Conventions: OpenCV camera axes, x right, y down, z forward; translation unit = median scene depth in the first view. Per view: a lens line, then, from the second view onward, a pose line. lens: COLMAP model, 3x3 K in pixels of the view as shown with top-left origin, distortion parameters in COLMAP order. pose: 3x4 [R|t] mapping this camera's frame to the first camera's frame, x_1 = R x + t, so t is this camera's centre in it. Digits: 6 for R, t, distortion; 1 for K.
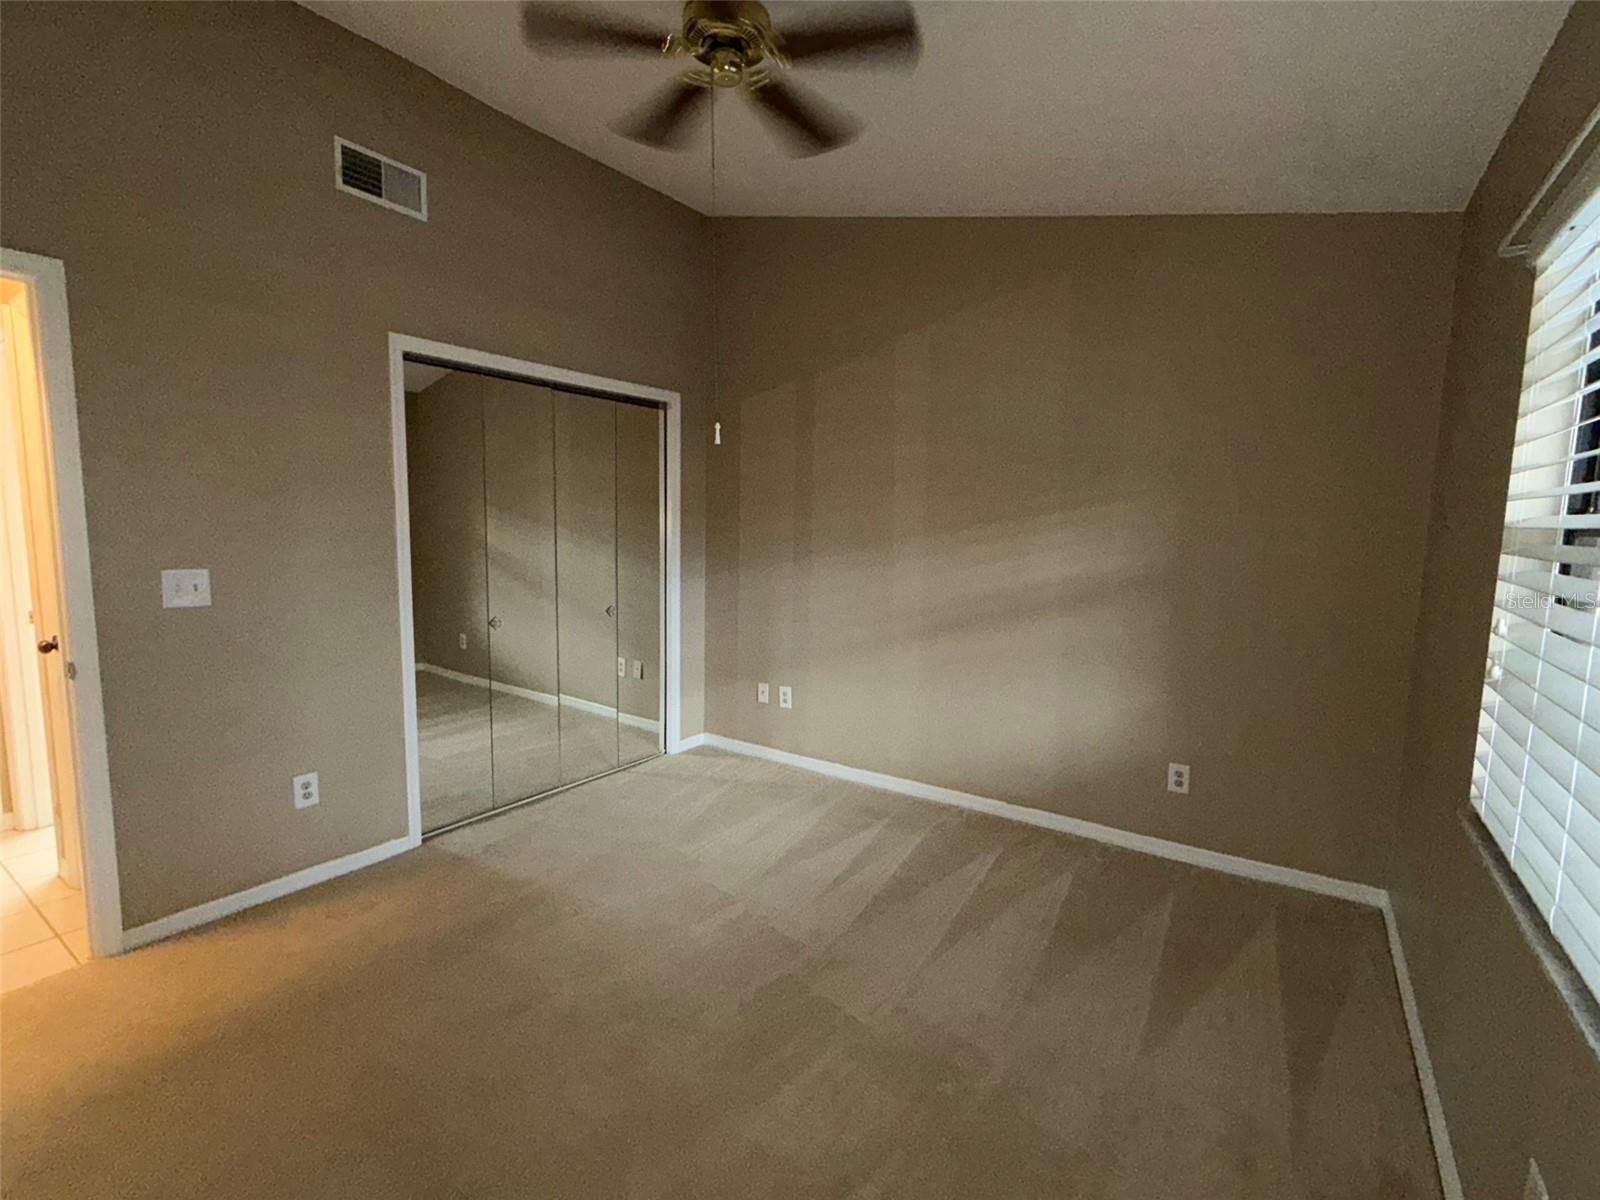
lens RADIAL K [[728.0, 0, 800.0], [0, 728.0, 600.0], [0, 0, 1]] dist [0.001002, 0.000058]
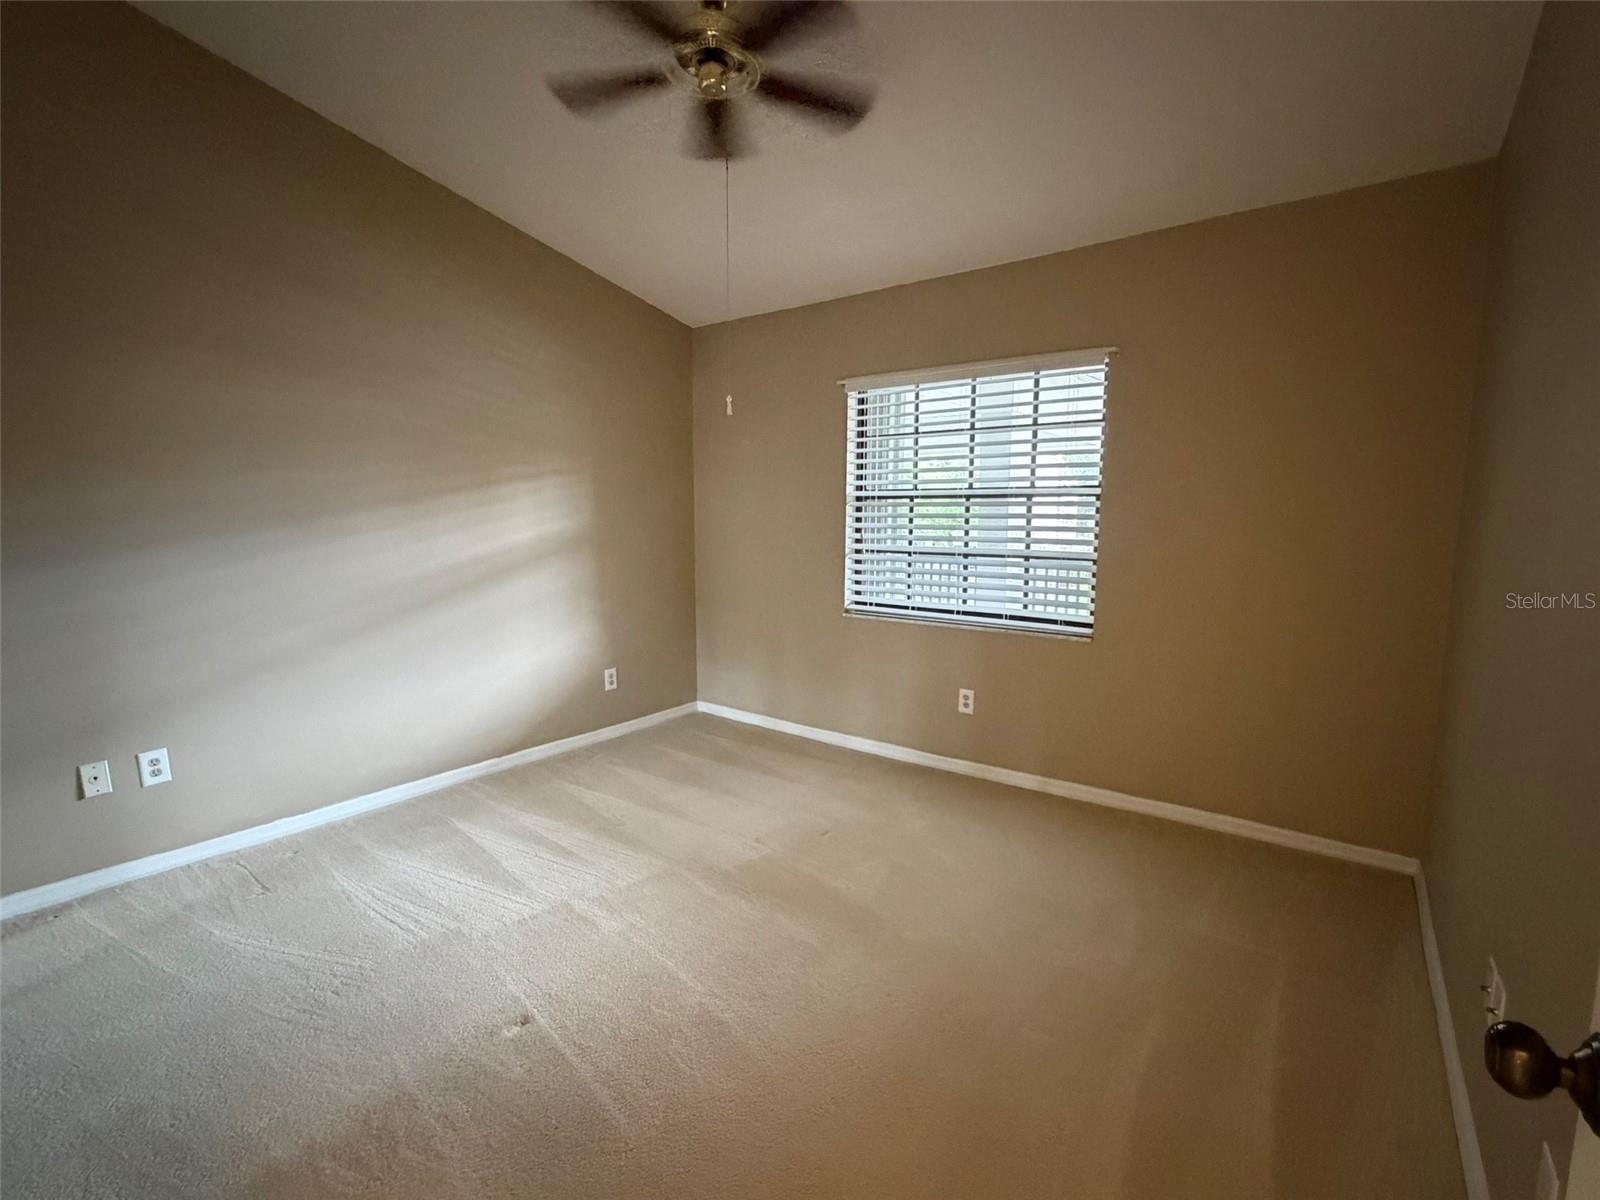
lens RADIAL K [[728.0, 0, 800.0], [0, 728.0, 600.0], [0, 0, 1]] dist [0.001002, 0.000058]
pose [[0.047680, -0.131793, 0.990130, -0.775763], [0.104046, 0.986520, 0.126302, -0.038090], [-0.993429, 0.096997, 0.060750, 0.522190]]
